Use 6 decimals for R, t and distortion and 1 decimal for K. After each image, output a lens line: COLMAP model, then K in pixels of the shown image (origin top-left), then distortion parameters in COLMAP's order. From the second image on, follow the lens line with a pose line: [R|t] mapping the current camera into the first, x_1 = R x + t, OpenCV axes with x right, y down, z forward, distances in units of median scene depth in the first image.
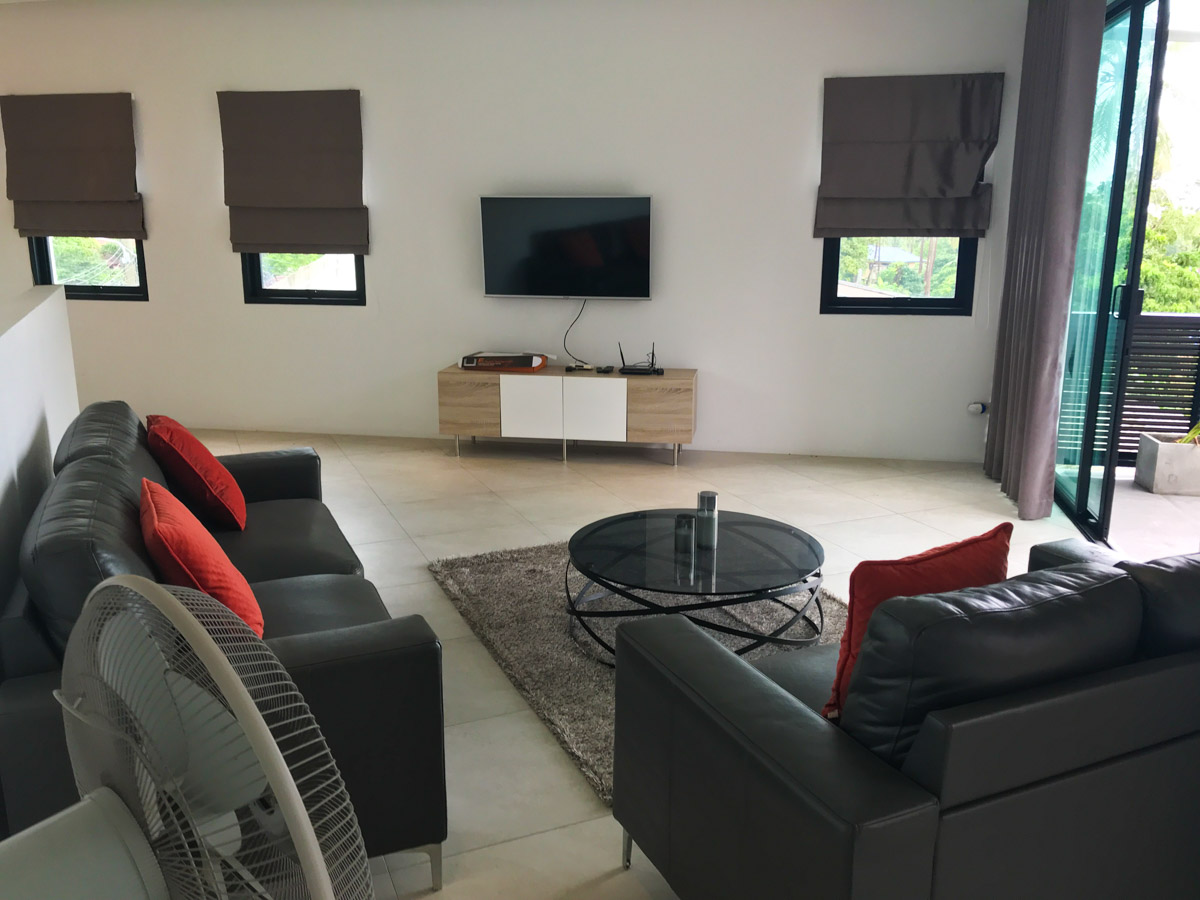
lens RADIAL K [[984.2, 0, 600.0], [0, 984.2, 450.0], [0, 0, 1]] dist [0.066297, -0.138885]
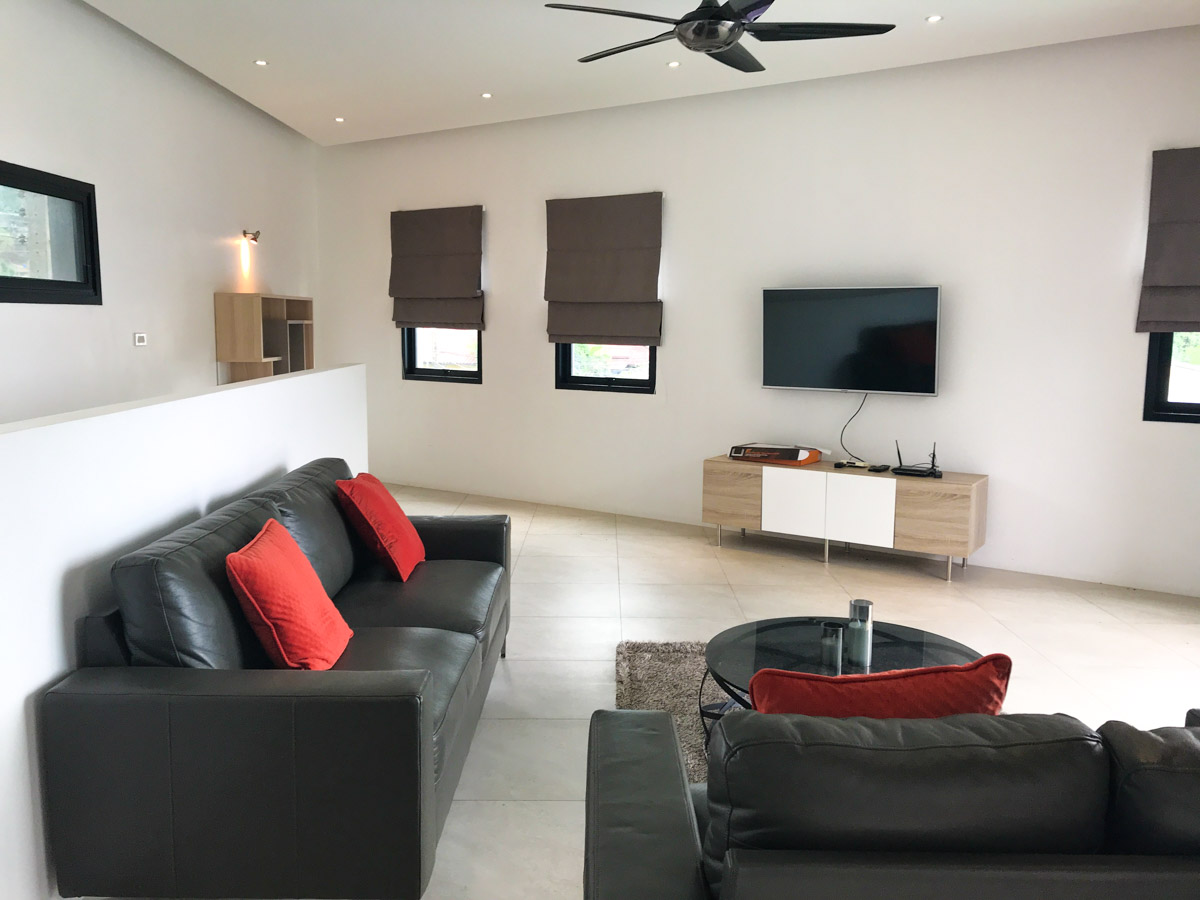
lens RADIAL K [[984.2, 0, 600.0], [0, 984.2, 450.0], [0, 0, 1]] dist [0.066297, -0.138885]
pose [[0.907801, 0.056961, -0.415515, 0.153836], [-0.098936, 0.991858, -0.080182, 0.001734], [0.407564, 0.113898, 0.906046, 0.046777]]
